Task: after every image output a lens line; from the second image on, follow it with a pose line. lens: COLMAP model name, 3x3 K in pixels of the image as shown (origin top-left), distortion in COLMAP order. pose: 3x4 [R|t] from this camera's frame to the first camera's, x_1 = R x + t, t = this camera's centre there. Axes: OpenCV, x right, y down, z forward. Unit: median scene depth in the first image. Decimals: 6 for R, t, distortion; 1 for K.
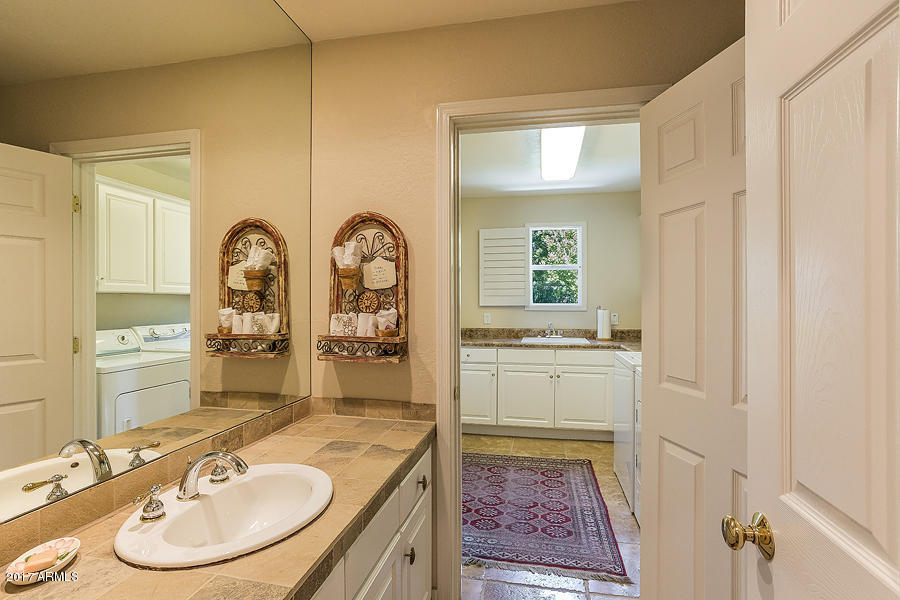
lens RADIAL K [[448.4, 0, 449.5], [0, 448.4, 299.8], [0, 0, 1]] dist [-0.051467, 0.019121]
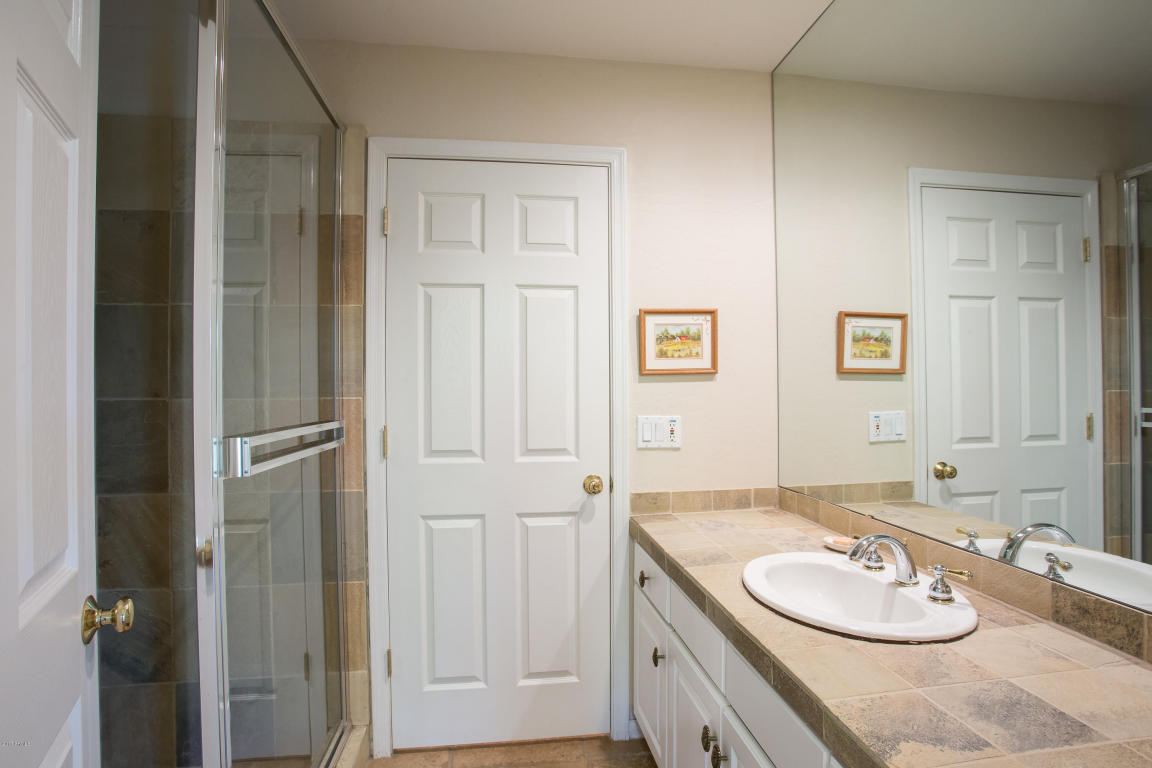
lens RADIAL K [[573.9, 0, 577.5], [0, 573.9, 379.3], [0, 0, 1]] dist [-0.051467, 0.019121]
pose [[-0.950078, 0.010300, -0.311843, 0.304732], [0.009821, 0.999947, 0.003108, 0.019137], [0.311858, -0.000110, -0.950129, 1.389040]]
